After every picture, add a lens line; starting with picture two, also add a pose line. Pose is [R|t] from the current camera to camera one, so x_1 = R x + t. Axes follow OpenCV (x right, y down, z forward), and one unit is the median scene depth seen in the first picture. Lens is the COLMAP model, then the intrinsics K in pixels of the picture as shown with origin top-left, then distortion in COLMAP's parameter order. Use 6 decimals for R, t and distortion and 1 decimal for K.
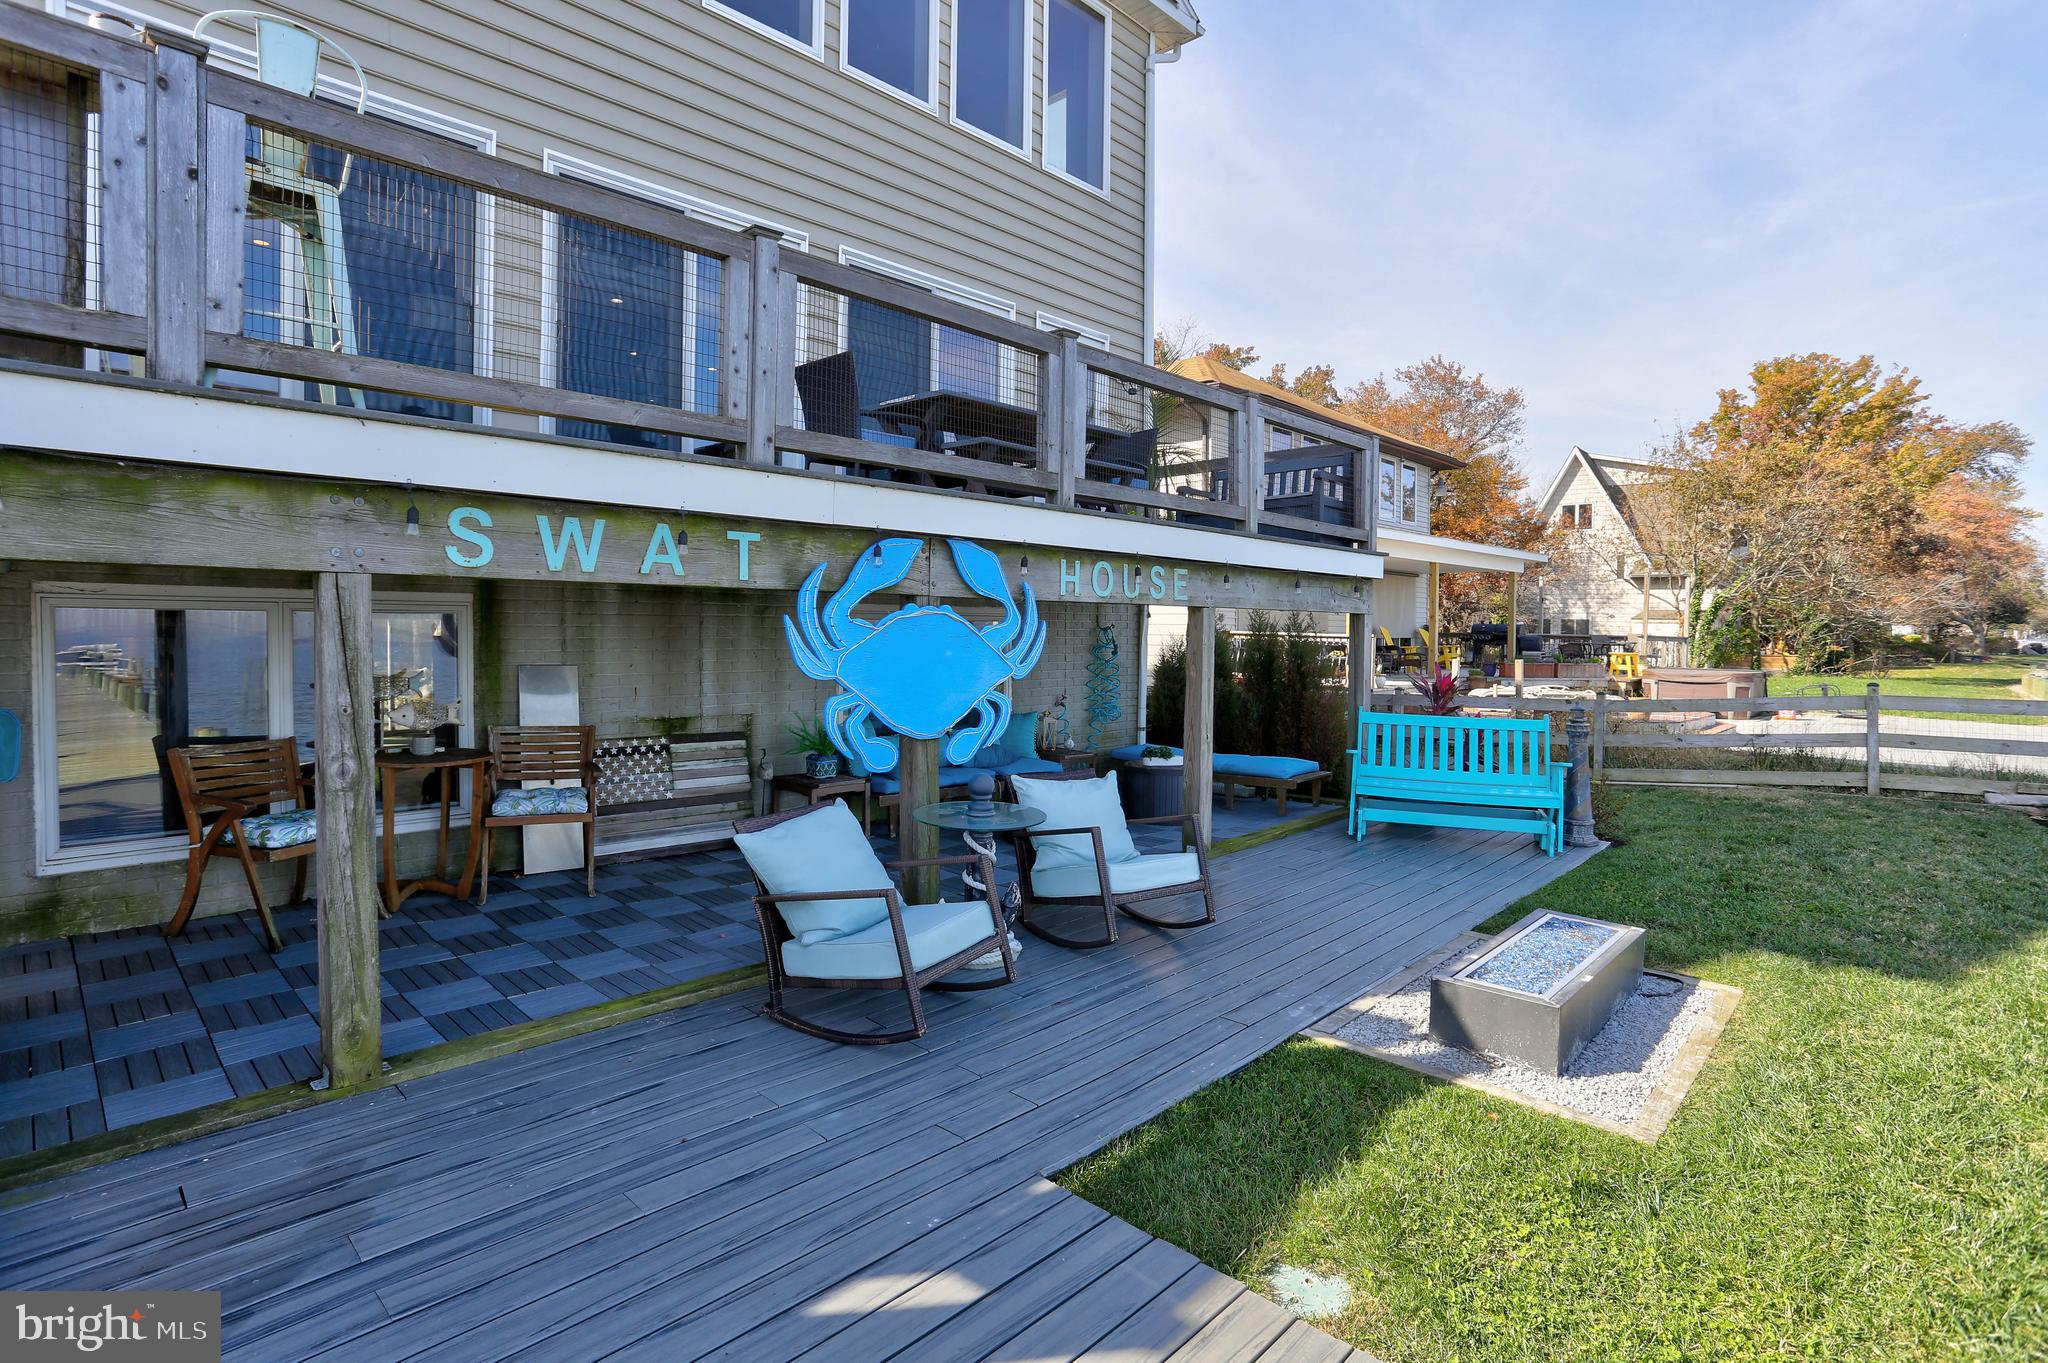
lens RADIAL K [[1041.5, 0, 1081.4], [0, 1041.5, 672.1], [0, 0, 1]] dist [-0.059406, 0.019834]
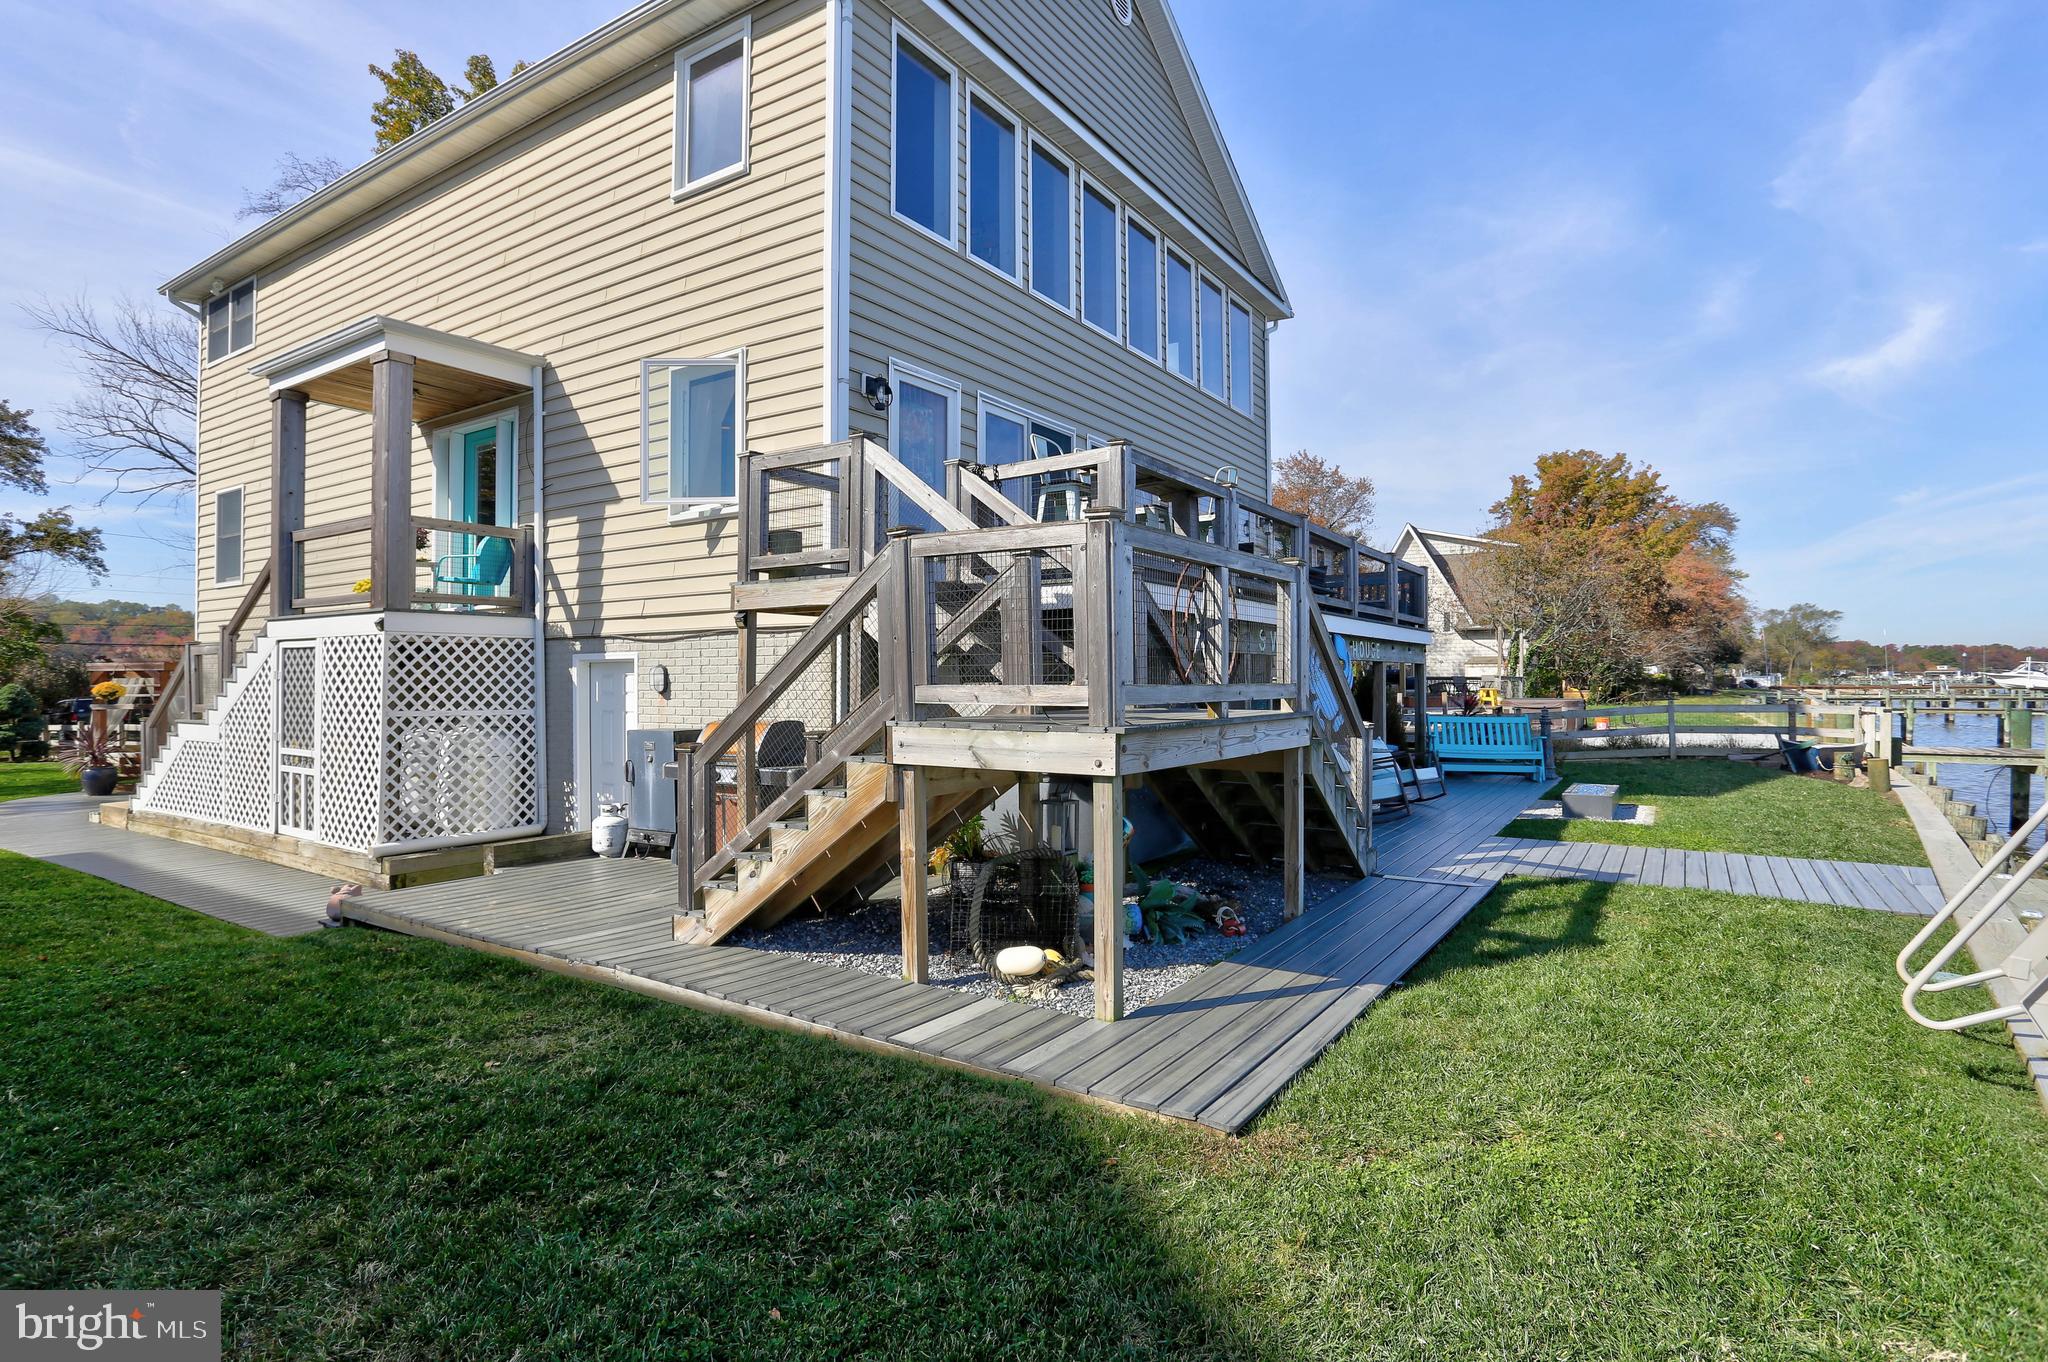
lens RADIAL K [[1041.5, 0, 1088.8], [0, 1041.5, 677.9], [0, 0, 1]] dist [-0.059406, 0.019834]
pose [[0.982629, -0.014783, 0.184993, -0.132792], [0.023012, 0.998835, -0.042417, 0.007155], [-0.184151, 0.045937, 0.981824, -0.139655]]
